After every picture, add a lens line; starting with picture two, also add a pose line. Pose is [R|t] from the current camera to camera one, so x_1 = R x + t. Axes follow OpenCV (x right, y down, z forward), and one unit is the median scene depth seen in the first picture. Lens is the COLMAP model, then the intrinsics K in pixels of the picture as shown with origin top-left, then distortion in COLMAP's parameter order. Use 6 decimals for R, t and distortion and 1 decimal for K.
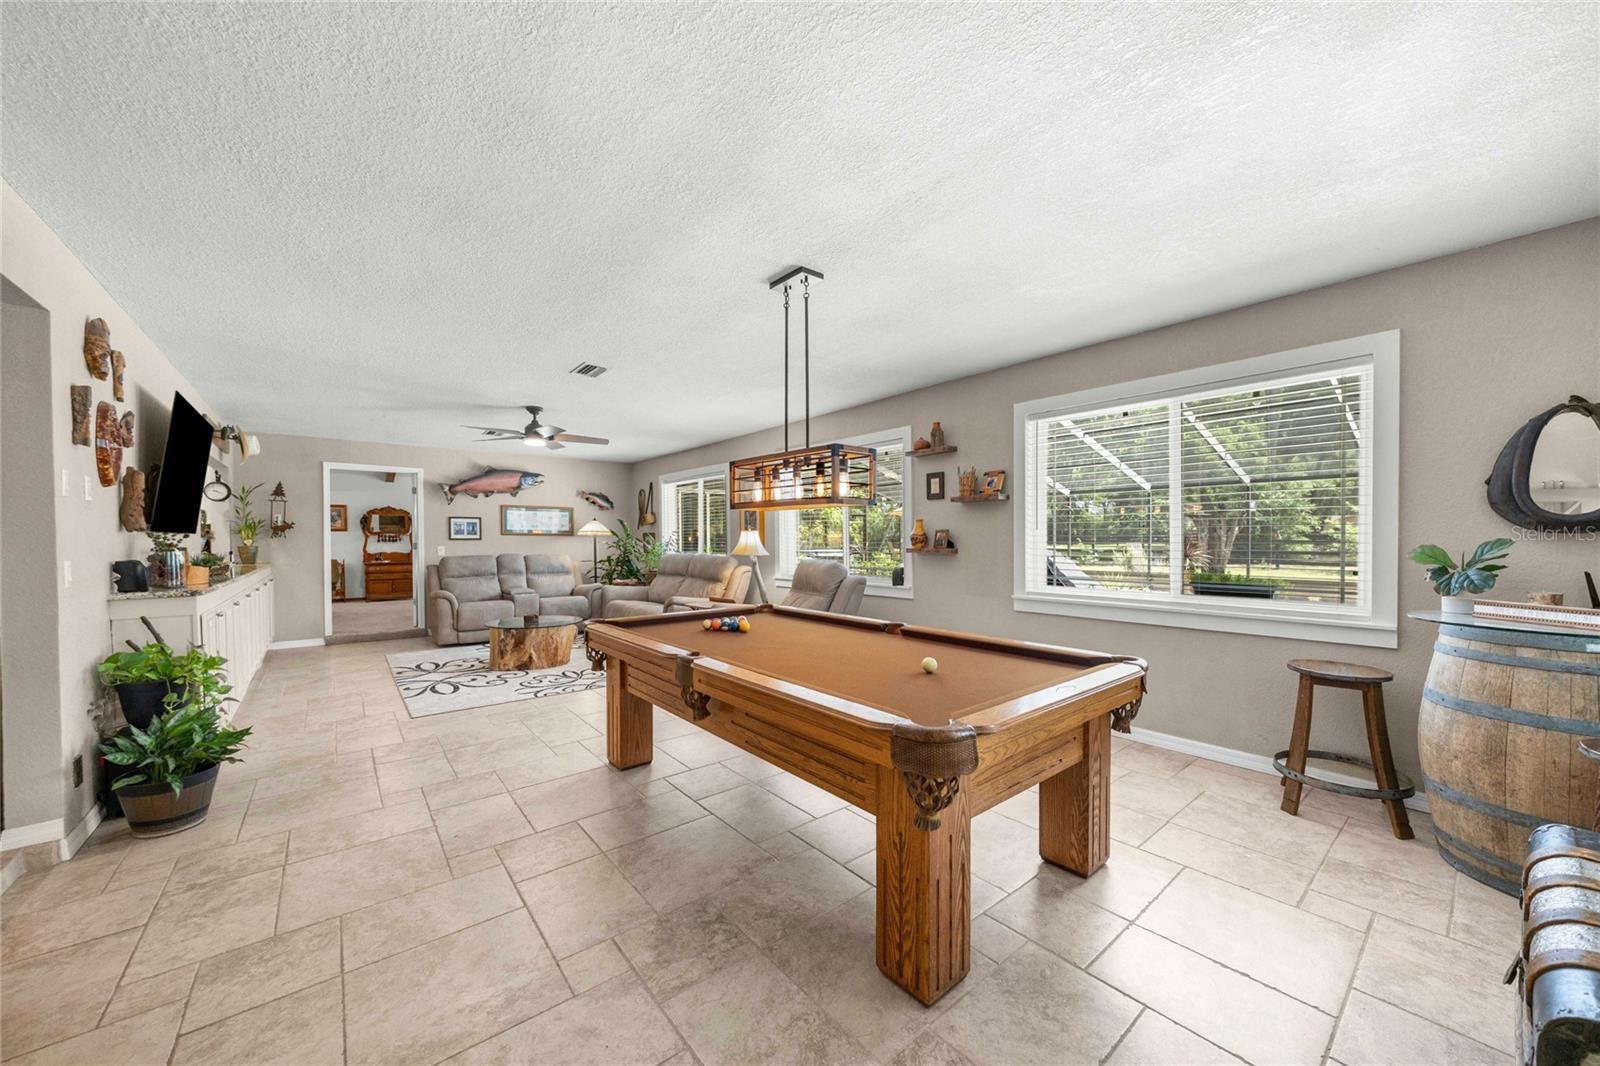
lens RADIAL K [[581.4, 0, 800.0], [0, 581.4, 533.0], [0, 0, 1]] dist [-0.000859, -0.000100]
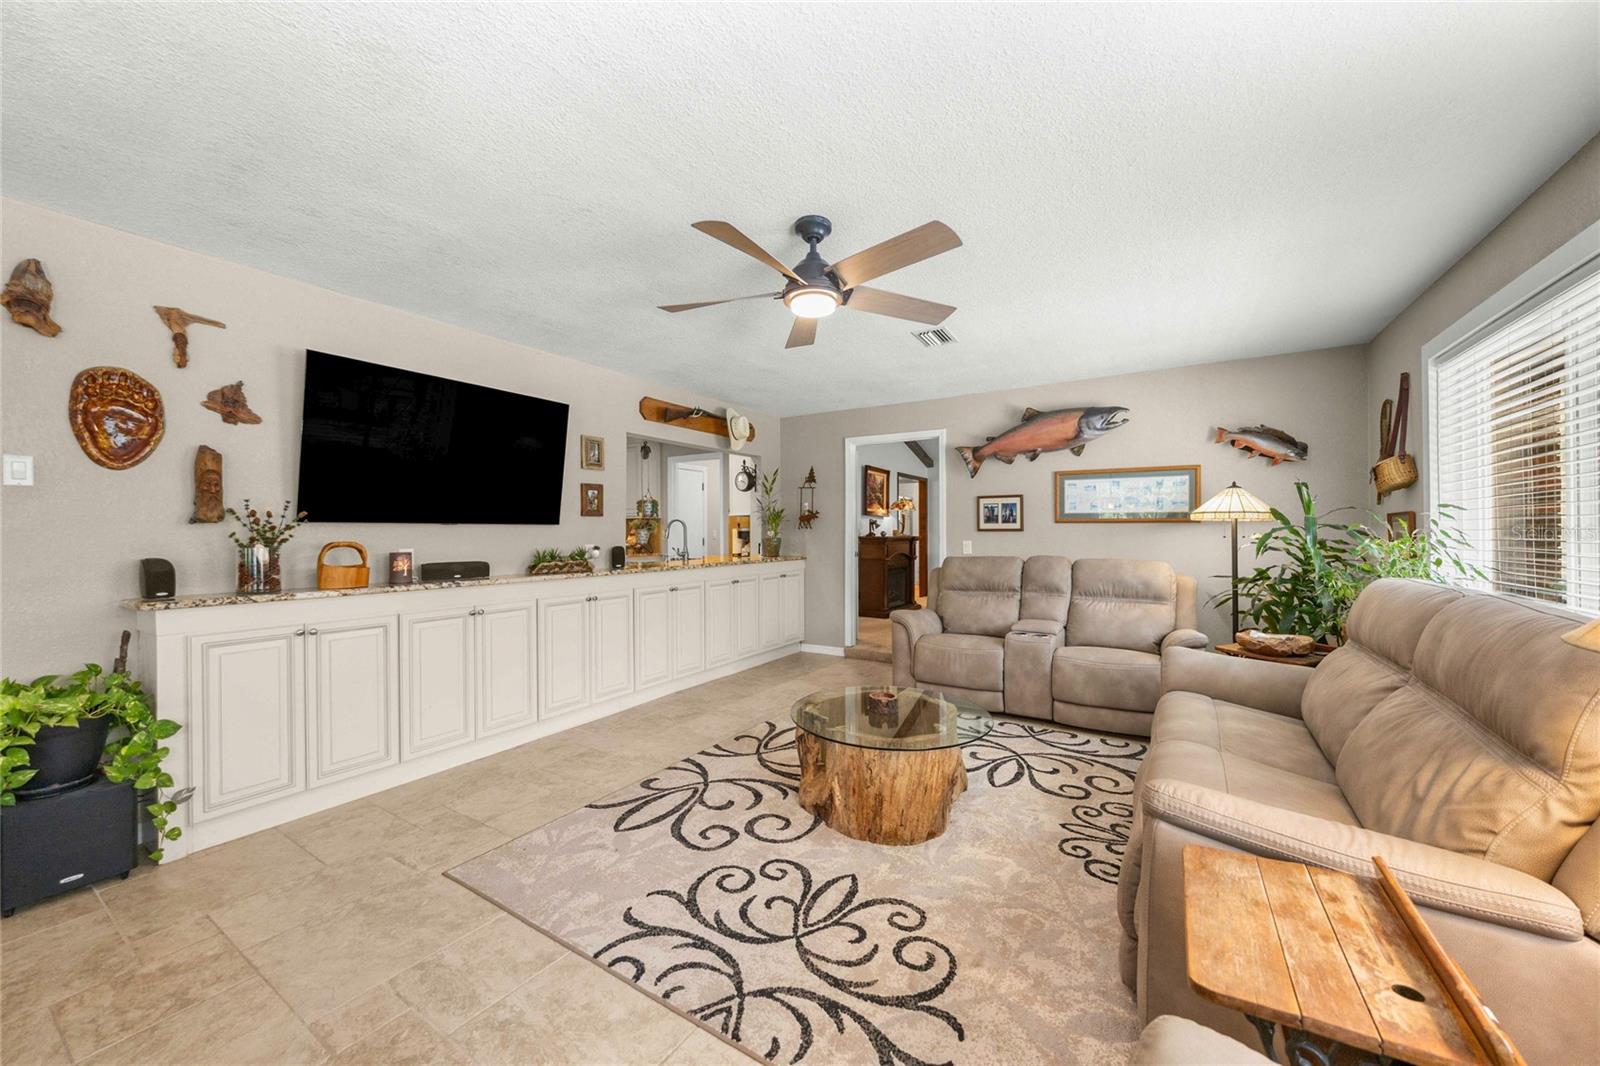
lens RADIAL K [[581.4, 0, 800.0], [0, 581.4, 533.0], [0, 0, 1]] dist [-0.000859, -0.000100]
pose [[0.315019, 0.004315, -0.949076, -0.037217], [0.011777, 0.999895, 0.008455, 0.006150], [0.949012, -0.013841, 0.314935, 0.596231]]
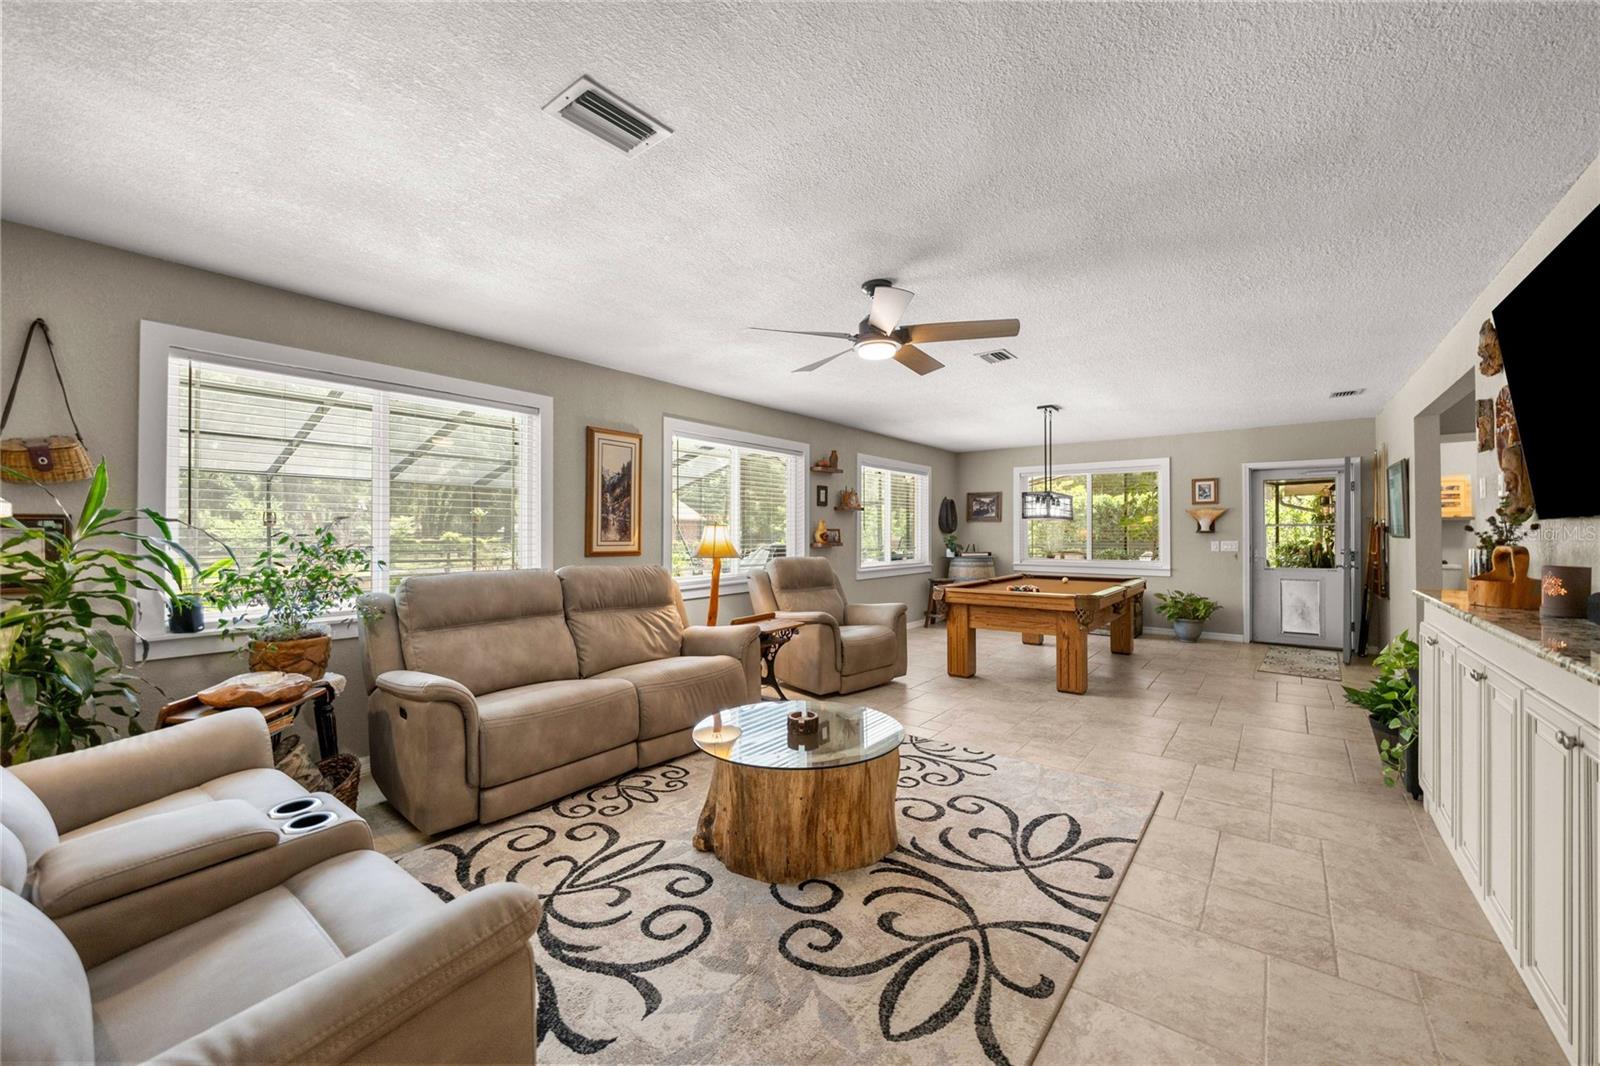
lens RADIAL K [[597.3, 0, 800.0], [0, 597.3, 533.0], [0, 0, 1]] dist [-0.000161, -0.000028]
pose [[-0.211623, 0.007633, 0.977322, -0.662662], [-0.003849, 0.999955, -0.008643, 0.009385], [-0.977344, -0.005591, -0.211584, 0.819760]]
